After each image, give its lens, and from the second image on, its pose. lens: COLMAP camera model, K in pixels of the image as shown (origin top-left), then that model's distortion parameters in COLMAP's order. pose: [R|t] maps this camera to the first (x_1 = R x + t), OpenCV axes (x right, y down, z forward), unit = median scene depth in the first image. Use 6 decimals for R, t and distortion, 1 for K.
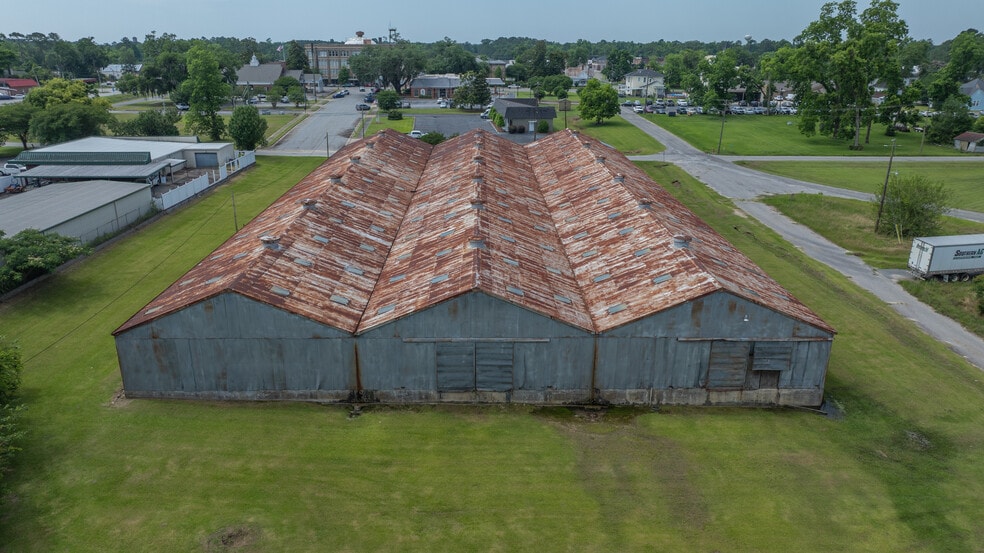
lens RADIAL K [[695.5, 0, 492.3], [0, 695.5, 268.2], [0, 0, 1]] dist [-0.031745, 0.028459]
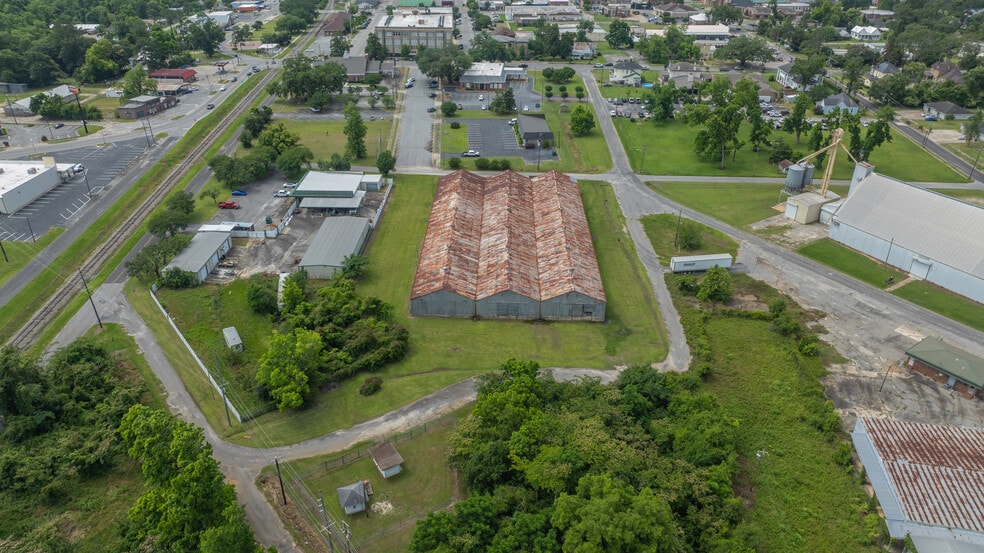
lens RADIAL K [[695.5, 0, 490.9], [0, 695.5, 267.6], [0, 0, 1]] dist [-0.031745, 0.028459]
pose [[0.999294, 0.017667, -0.033162, 0.004976], [-0.011738, 0.985176, 0.171146, -0.692794], [0.035694, -0.170635, 0.984688, -2.546141]]
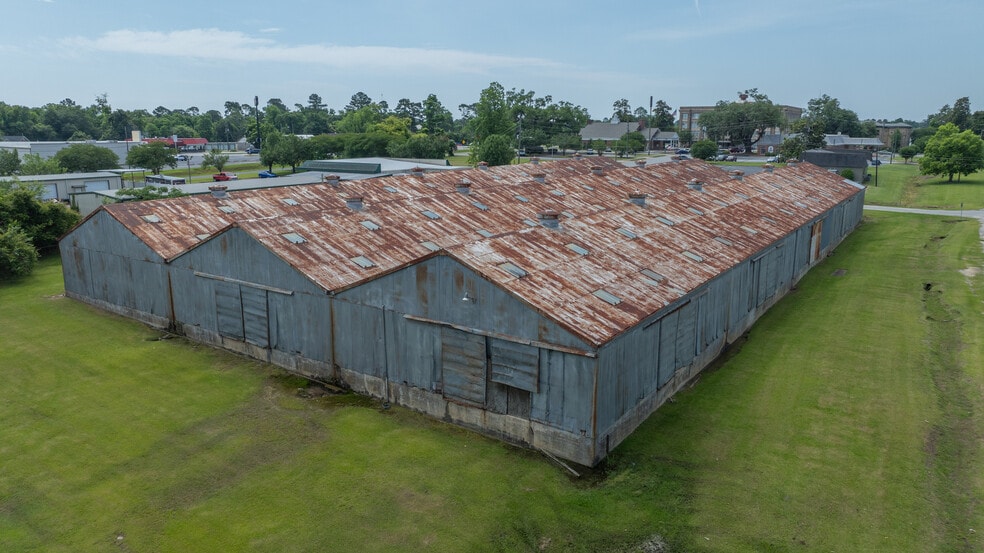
lens RADIAL K [[695.5, 0, 490.1], [0, 695.5, 271.1], [0, 0, 1]] dist [-0.031745, 0.028459]
pose [[0.812637, 0.116054, -0.571098, 0.747318], [-0.176731, 0.982898, -0.051741, 0.075503], [0.555327, 0.142977, 0.819250, 0.419255]]
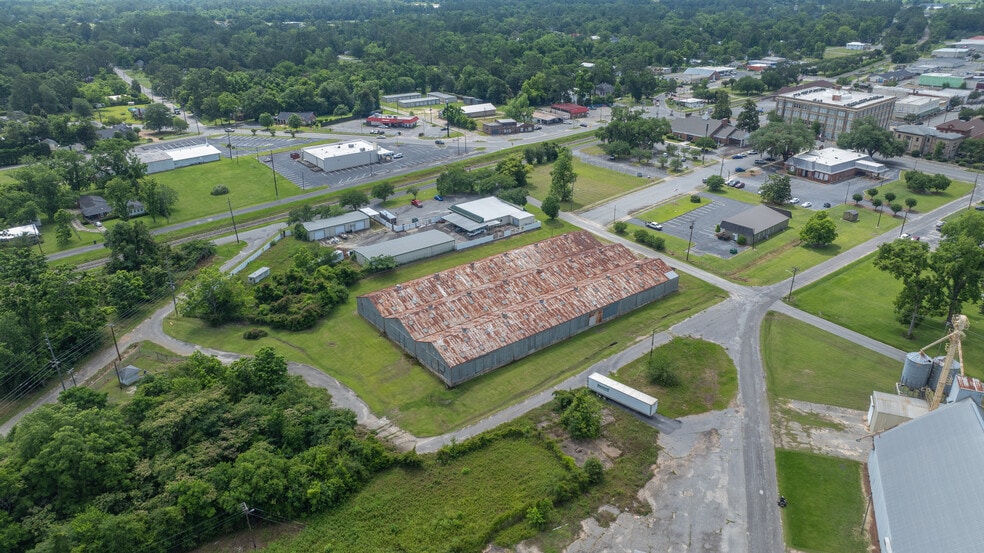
lens RADIAL K [[695.5, 0, 494.3], [0, 695.5, 271.4], [0, 0, 1]] dist [-0.031745, 0.028459]
pose [[0.595961, 0.317758, -0.737469, 3.006755], [-0.242233, 0.946734, 0.212173, -1.145748], [0.765607, 0.052193, 0.641188, -1.092939]]
